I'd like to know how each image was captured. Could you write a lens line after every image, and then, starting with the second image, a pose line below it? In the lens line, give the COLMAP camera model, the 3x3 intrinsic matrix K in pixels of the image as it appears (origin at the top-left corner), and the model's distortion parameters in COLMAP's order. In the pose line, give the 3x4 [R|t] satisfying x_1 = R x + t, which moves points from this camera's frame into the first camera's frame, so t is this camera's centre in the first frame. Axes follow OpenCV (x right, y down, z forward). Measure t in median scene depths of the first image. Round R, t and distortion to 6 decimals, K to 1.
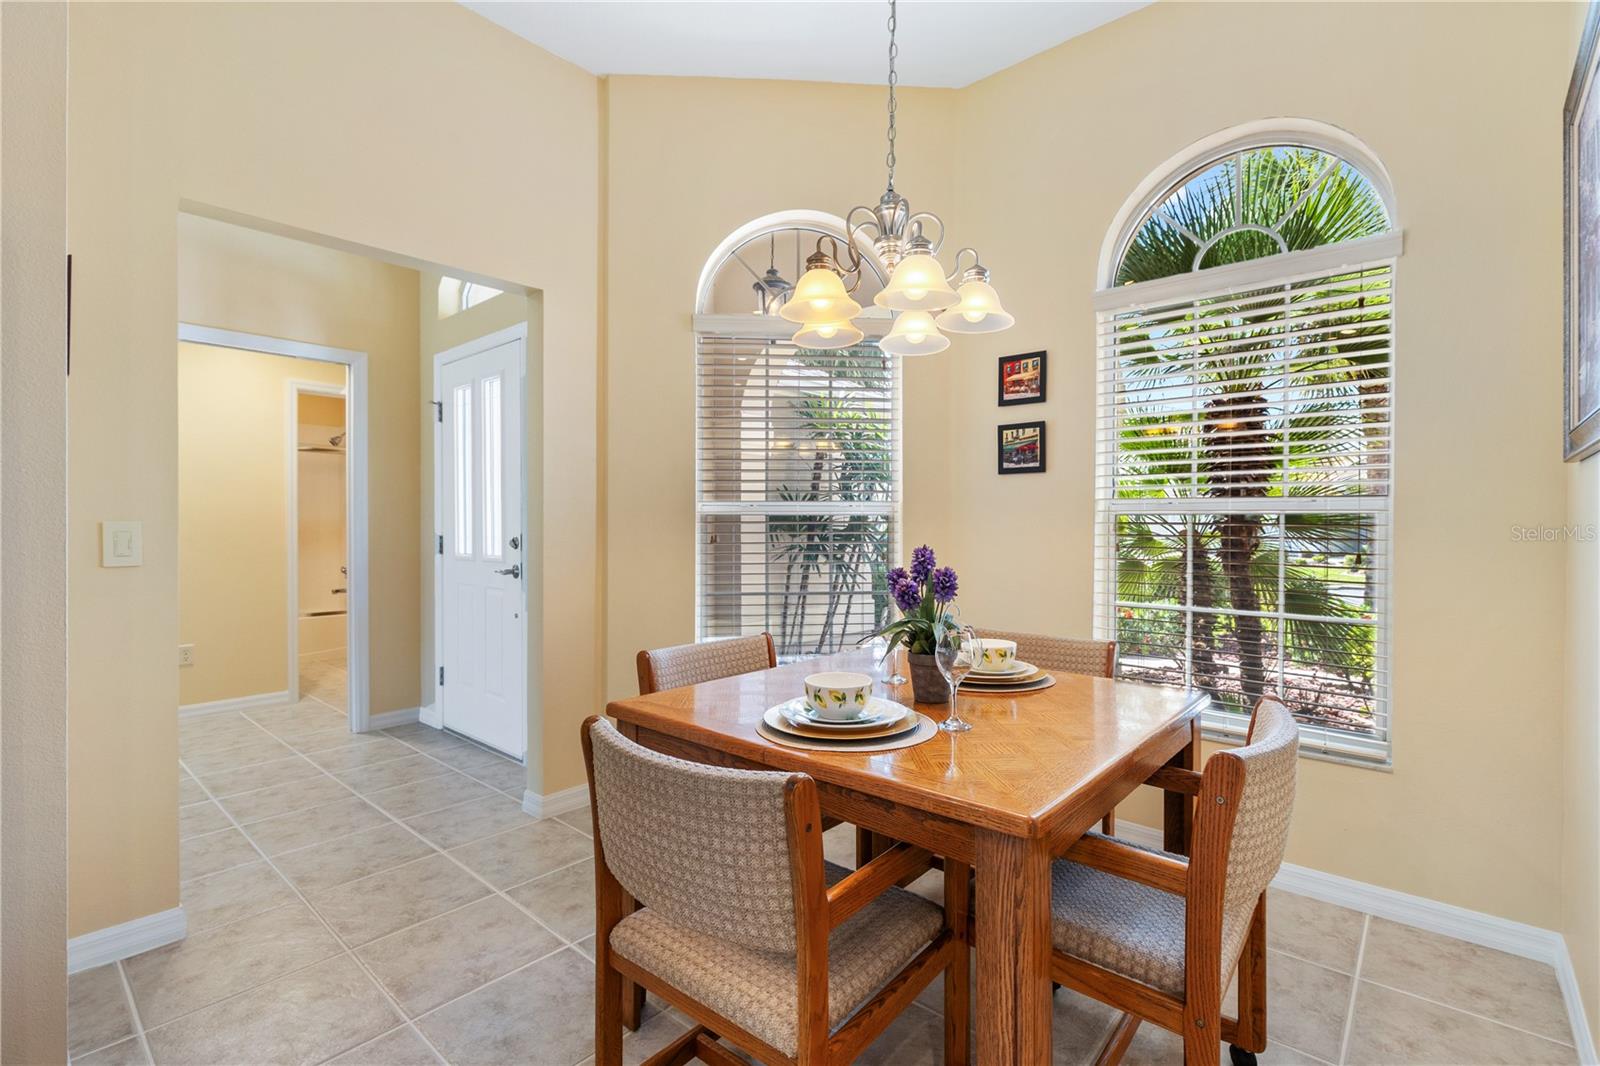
lens RADIAL K [[720.1, 0, 813.7], [0, 720.1, 524.5], [0, 0, 1]] dist [-0.003261, 0.000440]
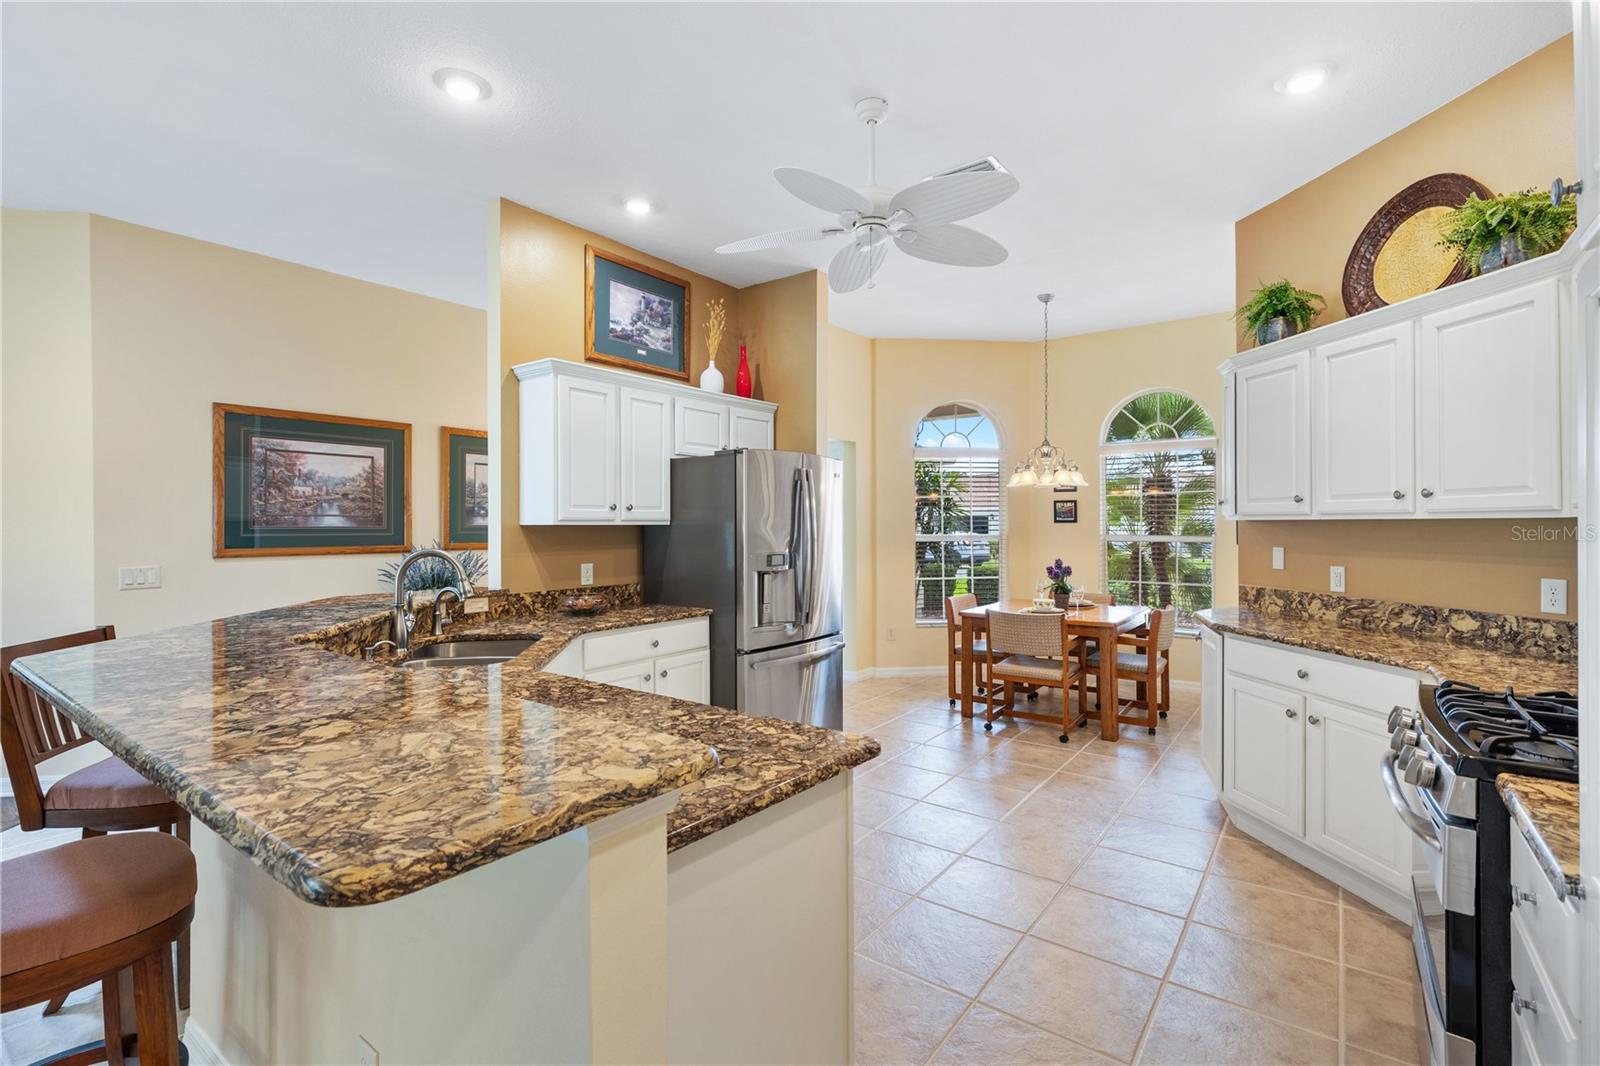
lens RADIAL K [[720.1, 0, 808.0], [0, 720.1, 525.1], [0, 0, 1]] dist [-0.003261, 0.000440]
pose [[0.996894, -0.009917, 0.078130, -0.703149], [0.010058, 0.999948, -0.001405, -0.072394], [-0.078112, 0.002186, 0.996942, -1.192433]]
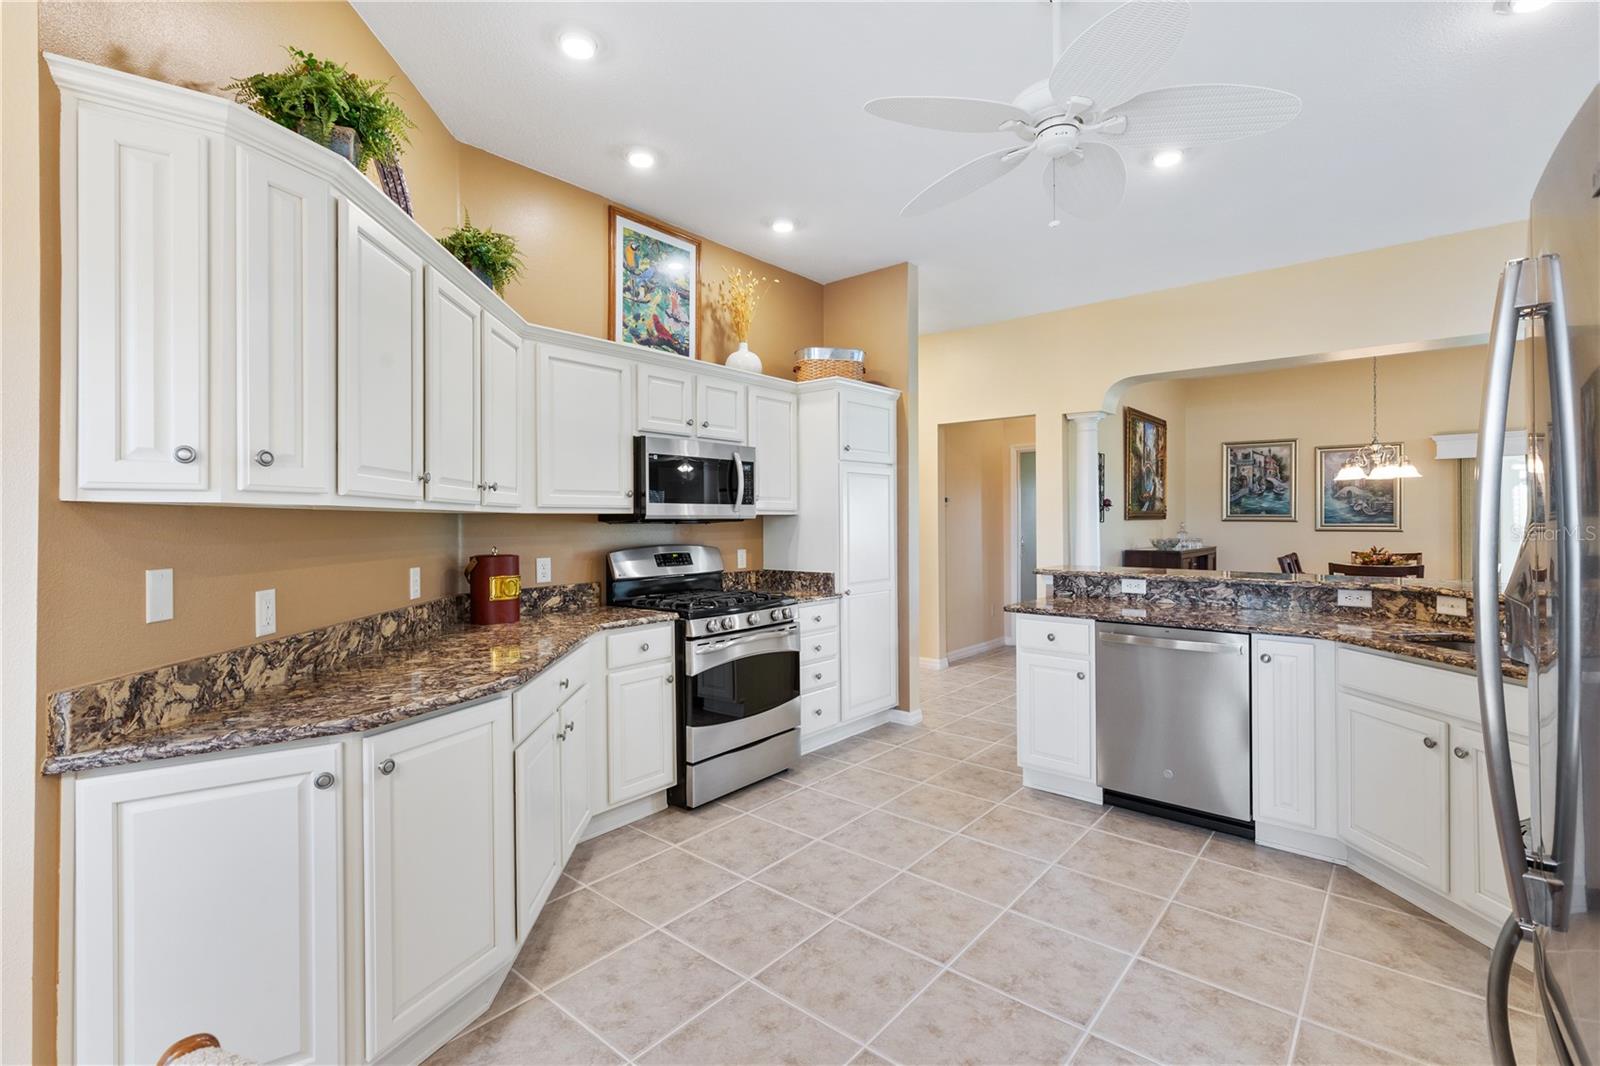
lens RADIAL K [[720.1, 0, 802.6], [0, 720.1, 520.2], [0, 0, 1]] dist [-0.003261, 0.000440]
pose [[-0.999875, -0.000659, -0.015820, -0.228679], [-0.000648, 1.000000, -0.000668, -0.062778], [0.015820, -0.000658, -0.999875, 0.630811]]
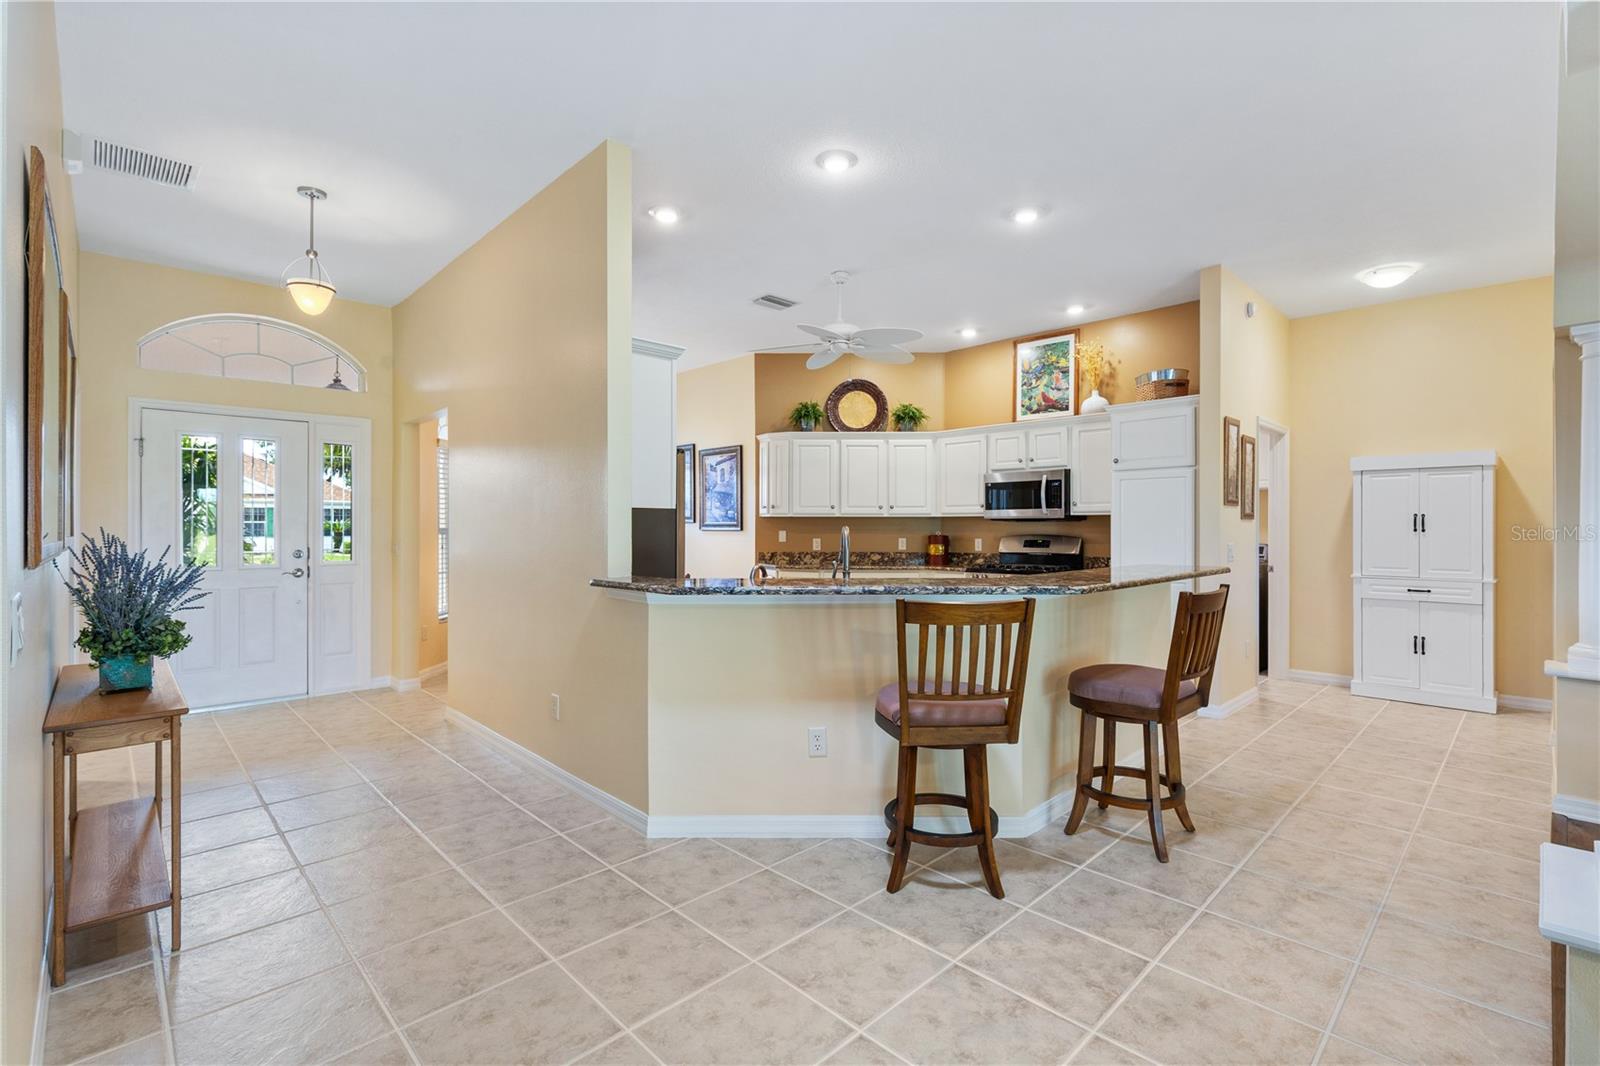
lens RADIAL K [[720.1, 0, 804.7], [0, 720.1, 525.4], [0, 0, 1]] dist [-0.003261, 0.000440]
pose [[0.080942, -0.003600, 0.996712, -2.332194], [0.001381, 0.999993, 0.003500, -0.052807], [-0.996718, 0.001093, 0.080947, -0.229890]]
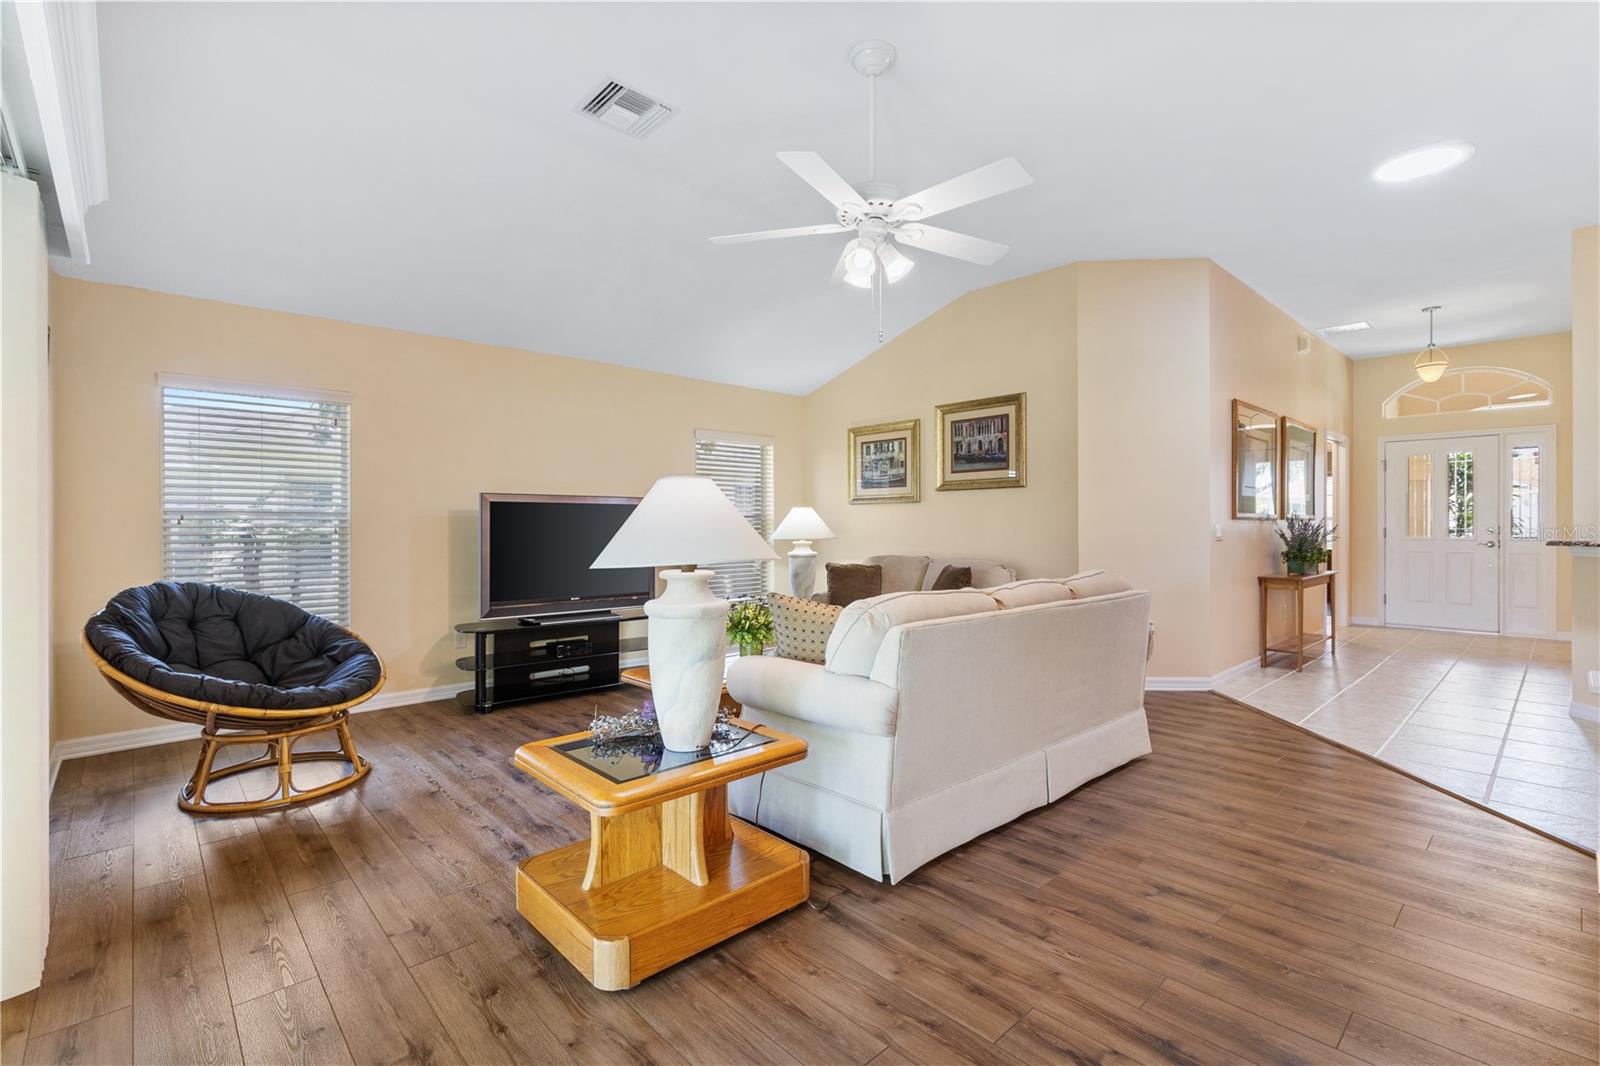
lens RADIAL K [[720.1, 0, 797.0], [0, 720.1, 528.4], [0, 0, 1]] dist [-0.003261, 0.000440]
pose [[0.994139, -0.006850, -0.107891, -2.790614], [0.007299, 0.999966, 0.003766, -0.010146], [0.107862, -0.004531, 0.994156, -1.619260]]
